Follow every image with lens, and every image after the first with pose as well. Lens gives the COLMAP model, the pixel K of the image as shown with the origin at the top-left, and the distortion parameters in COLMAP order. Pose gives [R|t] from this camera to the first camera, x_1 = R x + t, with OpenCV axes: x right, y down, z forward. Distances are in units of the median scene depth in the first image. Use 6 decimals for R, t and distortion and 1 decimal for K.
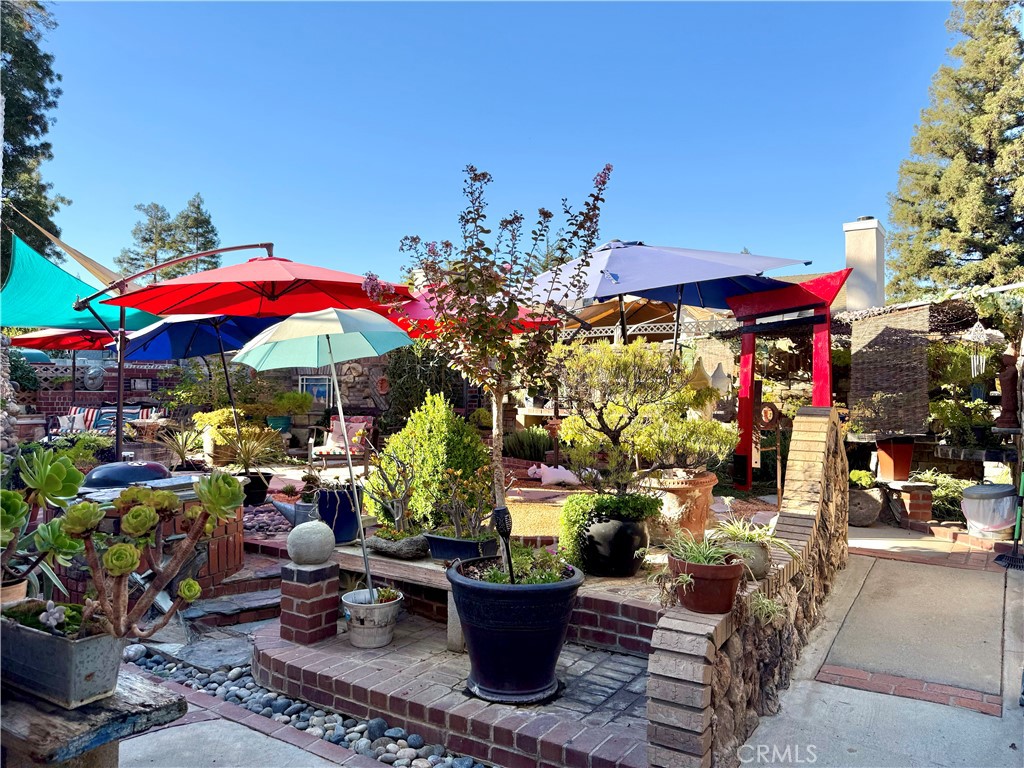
lens RADIAL K [[724.3, 0, 512.8], [0, 724.3, 383.9], [0, 0, 1]] dist [-0.001060, -0.000134]
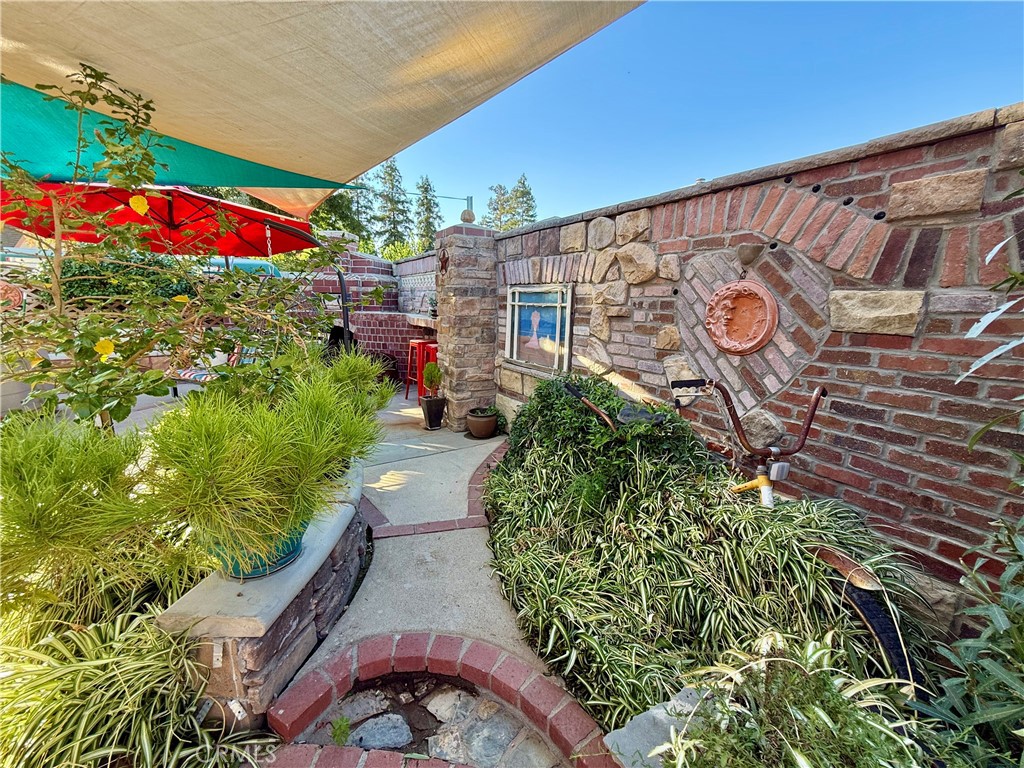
lens RADIAL K [[405.5, 0, 513.8], [0, 405.5, 381.7], [0, 0, 1]] dist [0.002303, 0.000185]
pose [[0.895546, 0.095655, -0.434565, -0.170509], [-0.007623, 0.979775, 0.199955, -0.003444], [0.444903, -0.175756, 0.878163, 0.758327]]
